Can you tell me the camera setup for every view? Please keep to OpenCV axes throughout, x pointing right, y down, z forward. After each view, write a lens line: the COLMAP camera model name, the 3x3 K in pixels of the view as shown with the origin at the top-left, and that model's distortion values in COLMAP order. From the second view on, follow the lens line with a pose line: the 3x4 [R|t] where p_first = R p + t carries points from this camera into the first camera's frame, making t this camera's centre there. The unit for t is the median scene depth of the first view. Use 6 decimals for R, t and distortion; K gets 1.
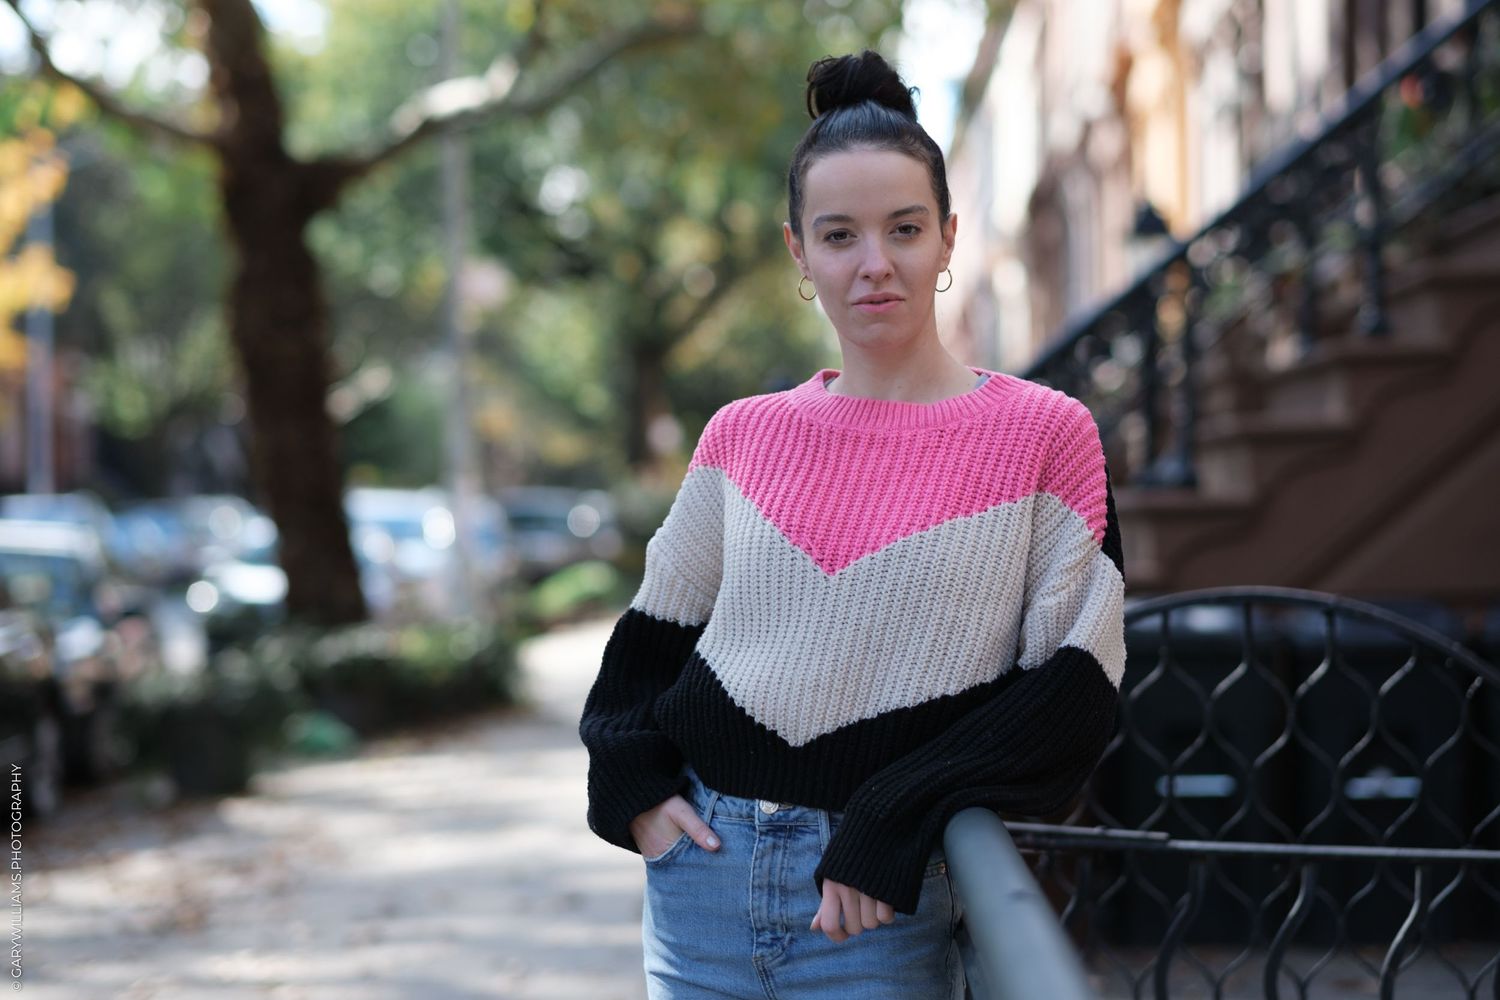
lens RADIAL K [[3606.3, 0, 747.1], [0, 3606.3, 306.4], [0, 0, 1]] dist [-1.097614, 6.853773]
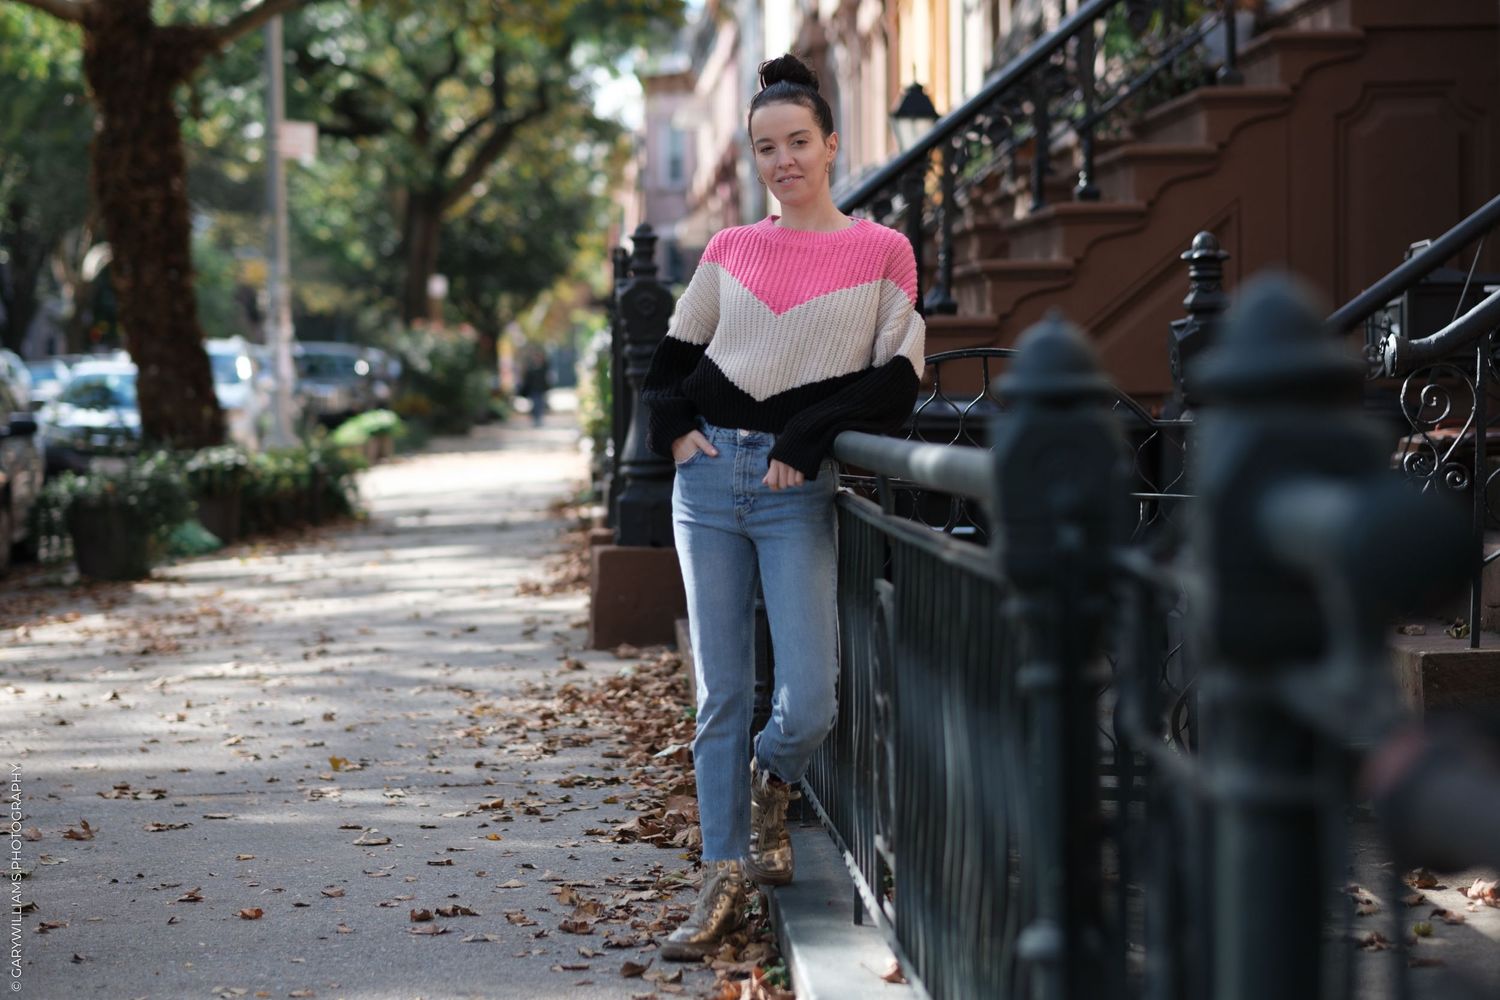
lens RADIAL K [[3606.3, 0, 747.1], [0, 3606.3, 306.4], [0, 0, 1]] dist [-1.097614, 6.853773]
pose [[0.997141, 0.035271, 0.066820, -0.126316], [-0.037734, 0.998641, 0.035960, -0.001381], [-0.065460, -0.038379, 0.997117, -0.982556]]
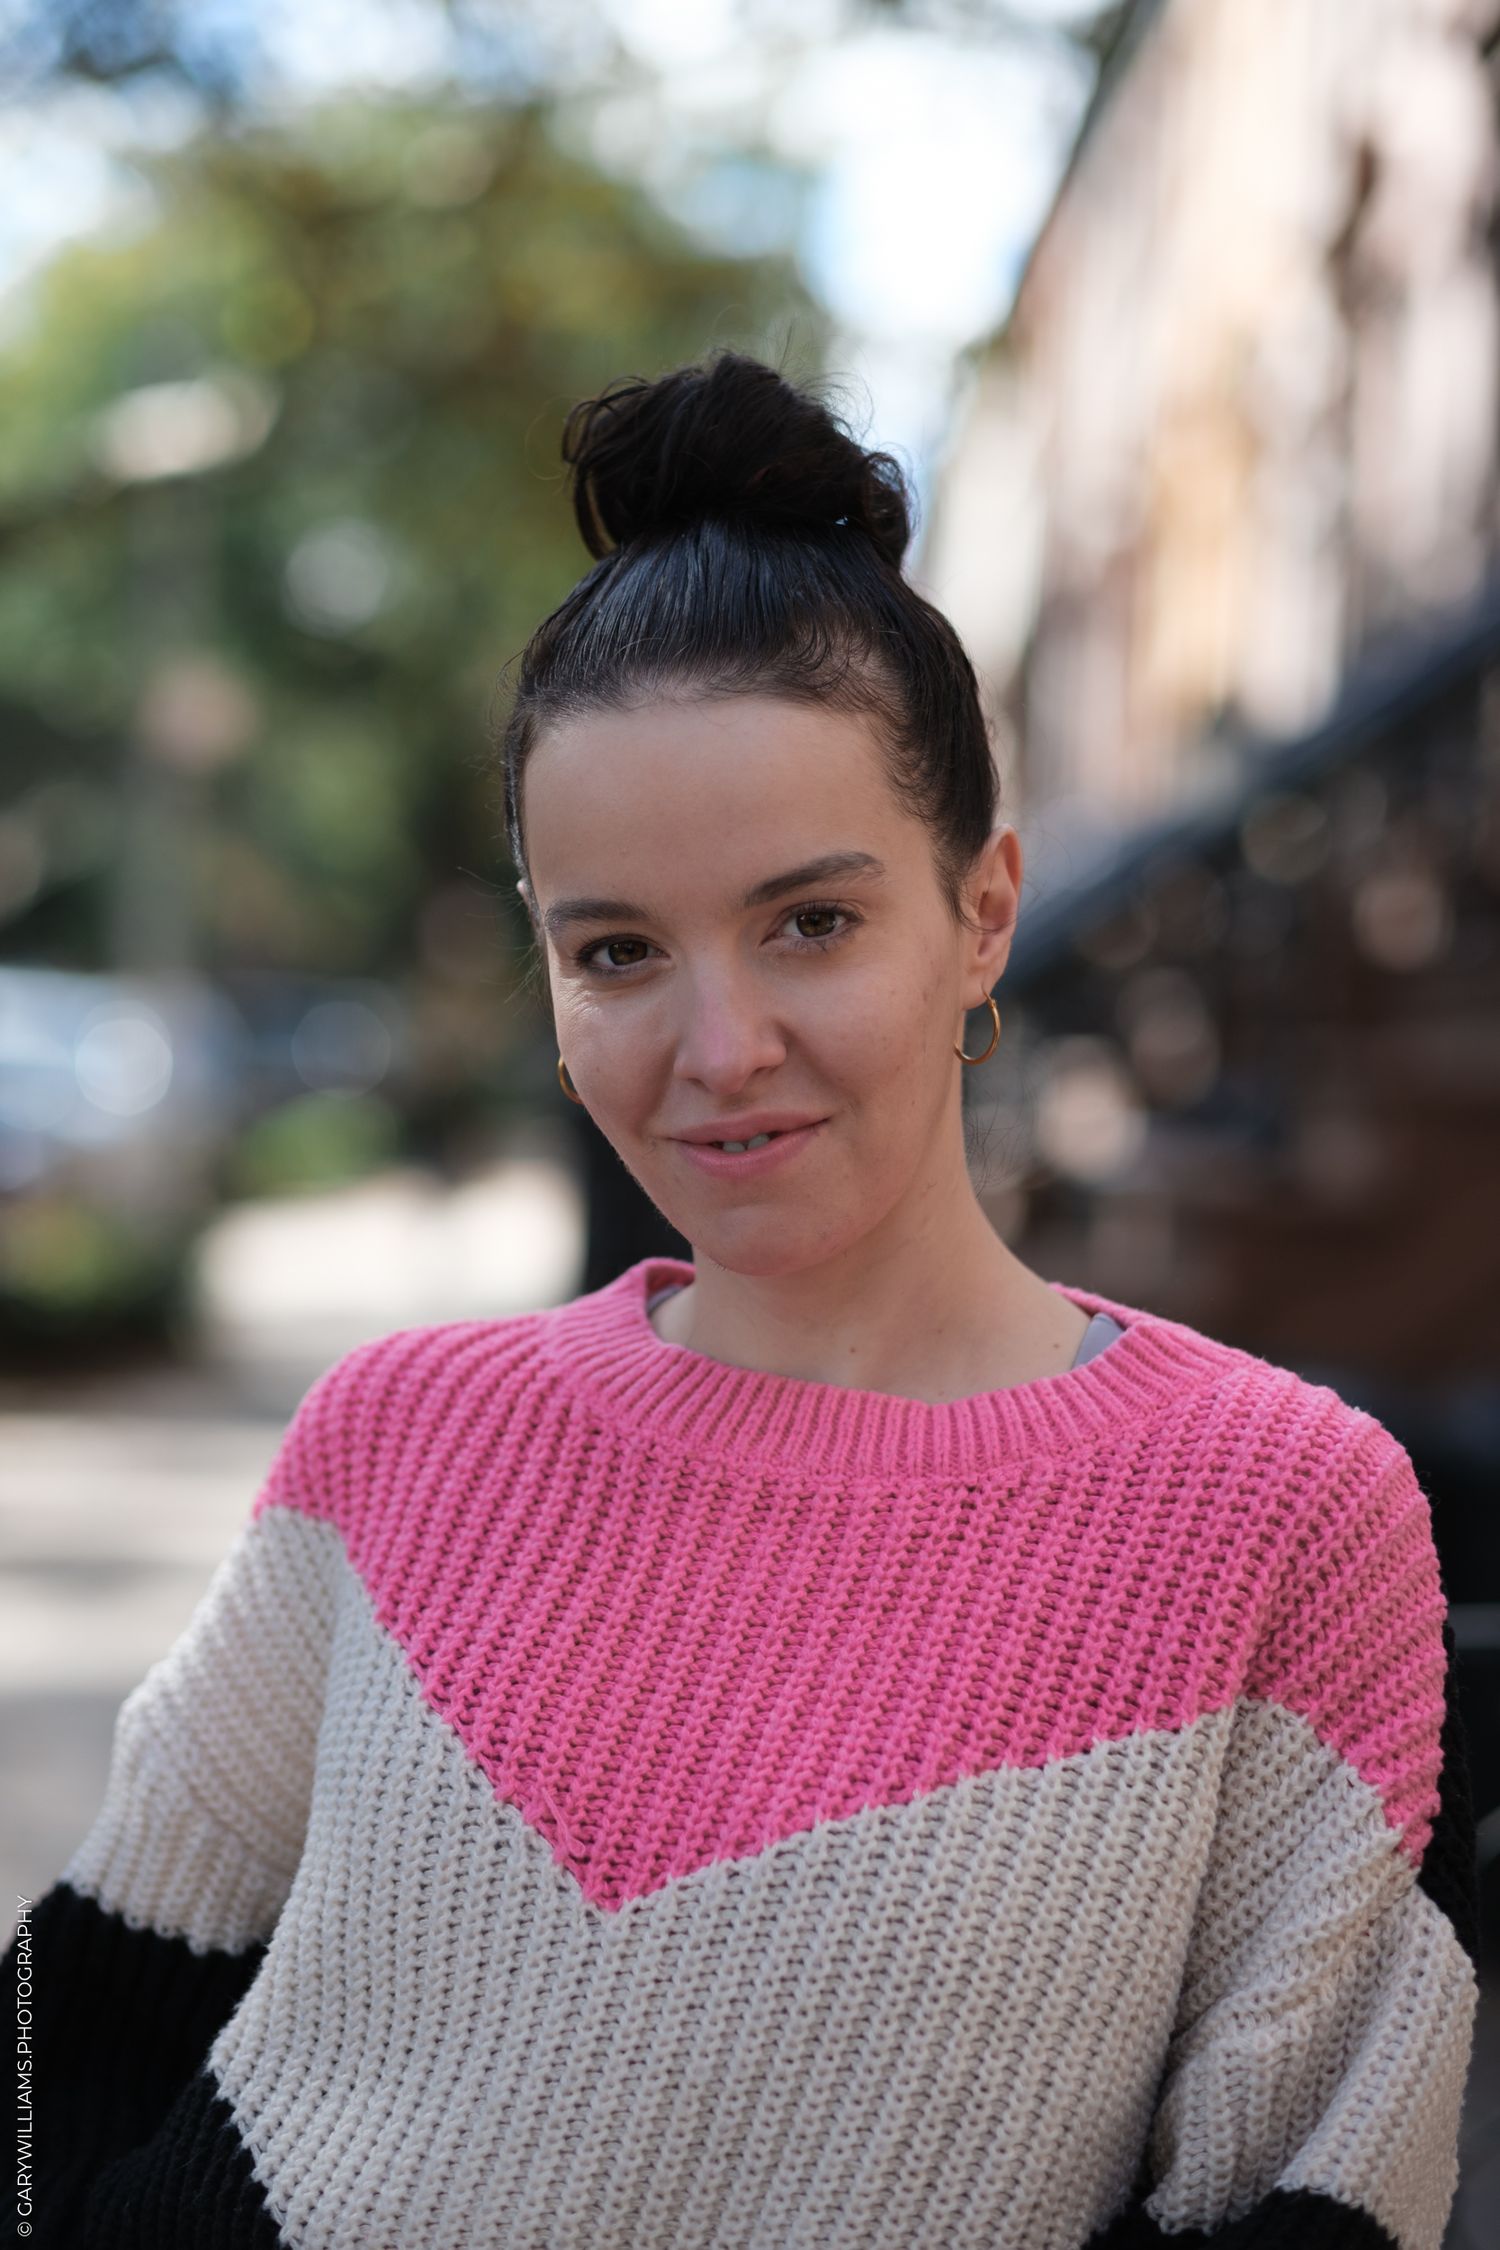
lens RADIAL K [[5683.2, 0, 750.0], [0, 5683.2, 1125.0], [0, 0, 1]] dist [-0.263598, -0.743916]
pose [[0.996735, 0.079192, 0.015750, 0.022267], [-0.079722, 0.996148, 0.036527, -0.017777], [-0.012797, -0.037664, 0.999209, 0.470669]]
